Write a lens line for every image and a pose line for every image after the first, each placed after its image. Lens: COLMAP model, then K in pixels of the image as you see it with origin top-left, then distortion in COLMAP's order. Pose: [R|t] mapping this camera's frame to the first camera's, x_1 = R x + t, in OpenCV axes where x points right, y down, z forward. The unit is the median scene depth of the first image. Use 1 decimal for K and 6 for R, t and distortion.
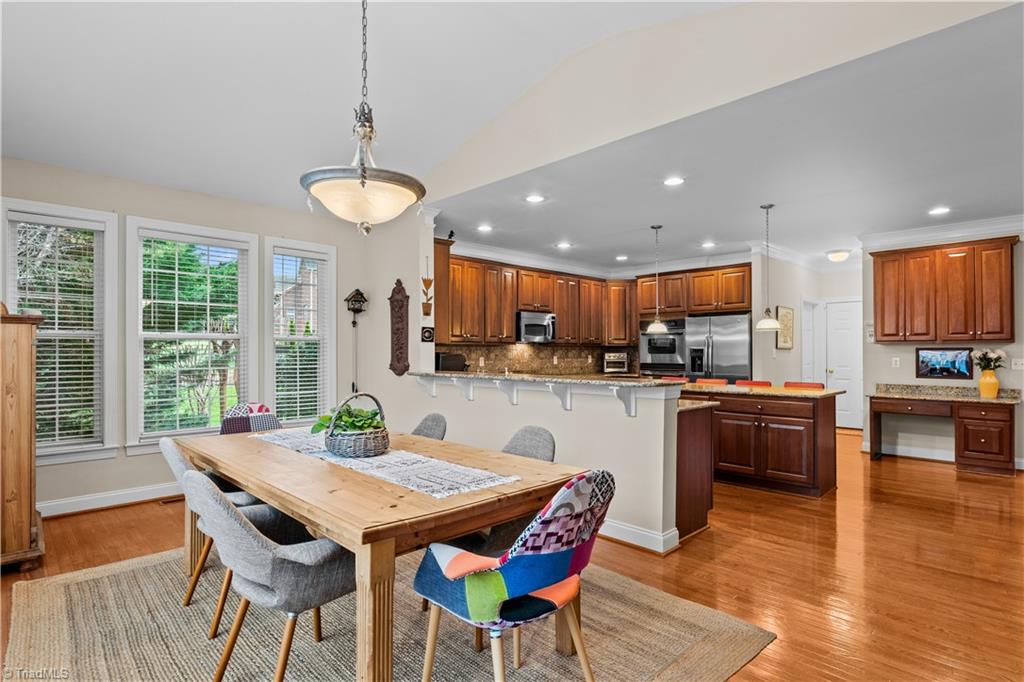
lens RADIAL K [[500.5, 0, 513.5], [0, 500.5, 345.9], [0, 0, 1]] dist [-0.006007, 0.000810]
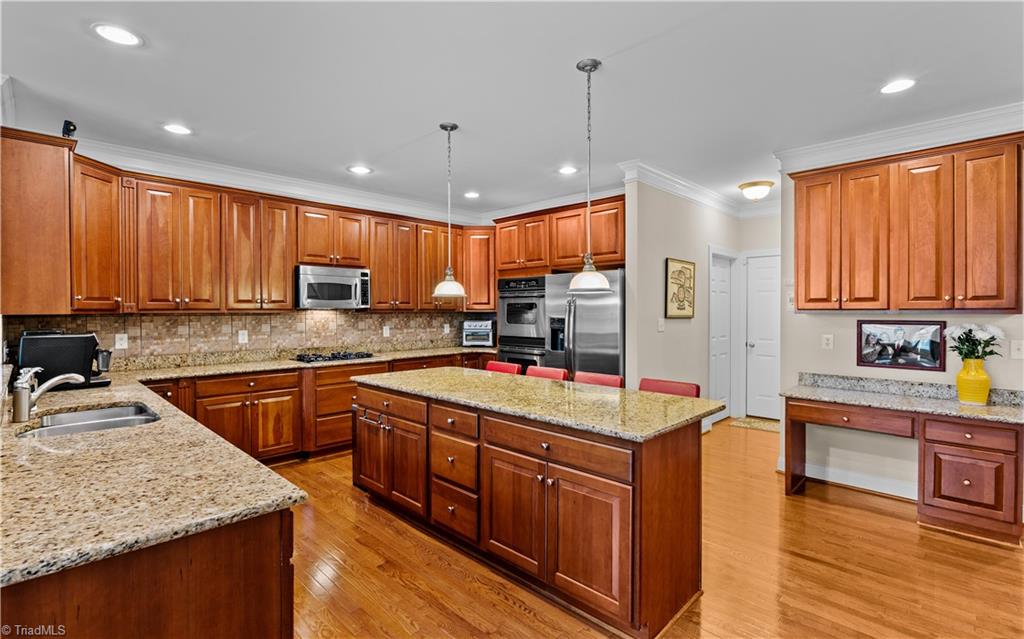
lens RADIAL K [[461.1, 0, 505.8], [0, 461.1, 312.4], [0, 0, 1]] dist [-0.007044, 0.000312]
pose [[0.999858, 0.000768, 0.016860, 0.340553], [-0.000999, 0.999906, 0.013698, -0.013760], [-0.016848, -0.013713, 0.999764, 0.411809]]
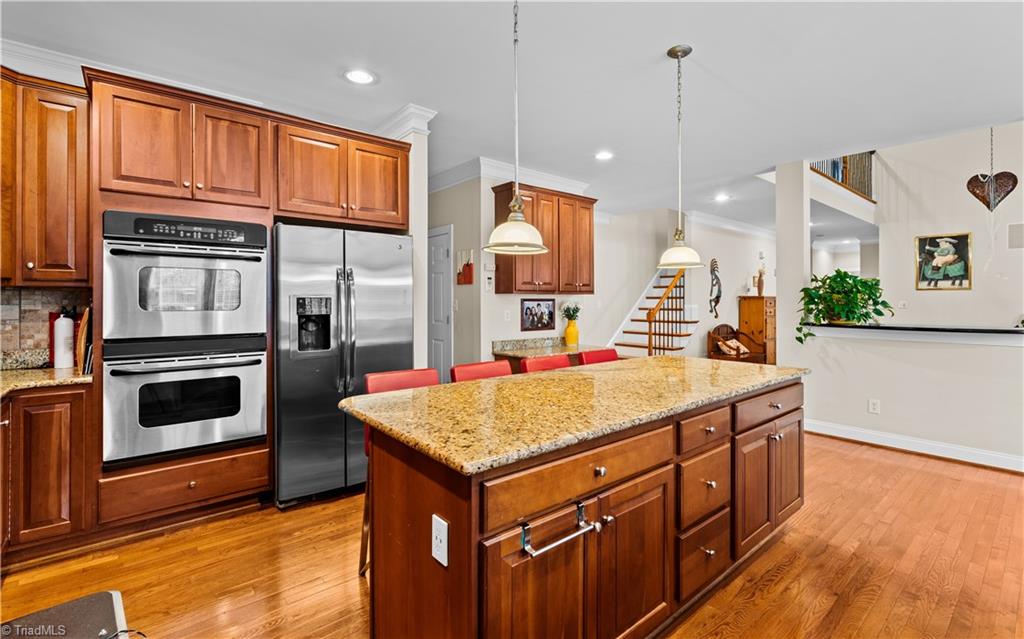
lens RADIAL K [[461.1, 0, 509.8], [0, 461.1, 300.1], [0, 0, 1]] dist [-0.007044, 0.000312]
pose [[0.093942, 0.002085, 0.995575, -0.024533], [-0.007974, 0.999967, -0.001342, 0.009099], [-0.995546, -0.007812, 0.093956, 0.954919]]
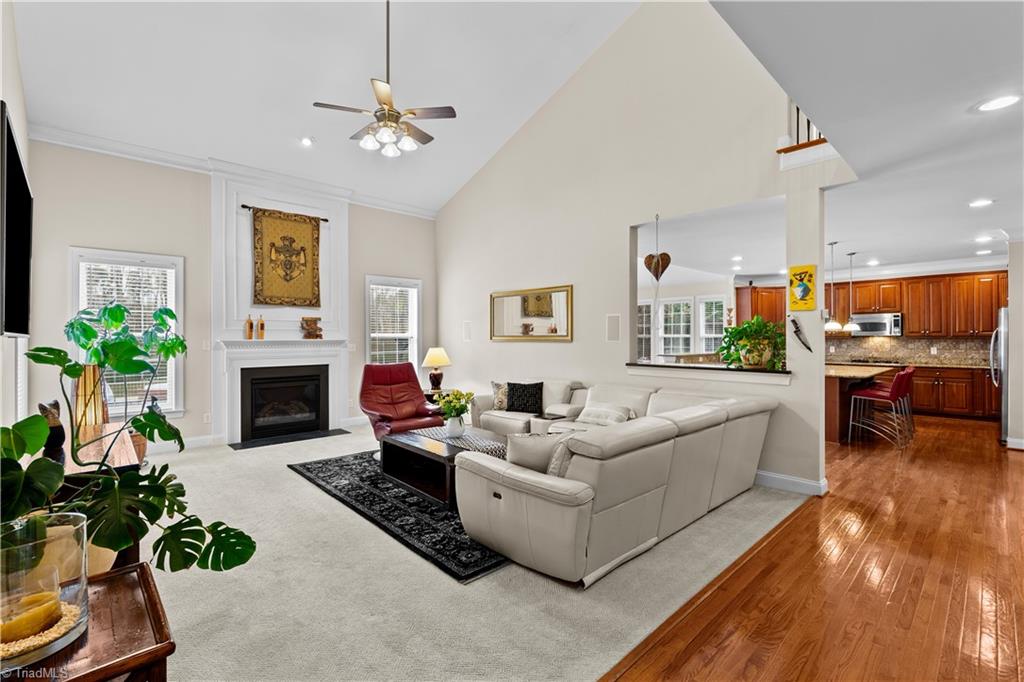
lens RADIAL K [[468.5, 0, 503.5], [0, 468.5, 335.4], [0, 0, 1]] dist [-0.017823, -0.001217]
pose [[-0.033770, 0.002565, -0.999426, 1.566392], [0.015476, 0.999878, 0.002043, -0.032079], [0.999310, -0.015398, -0.033806, 0.085627]]
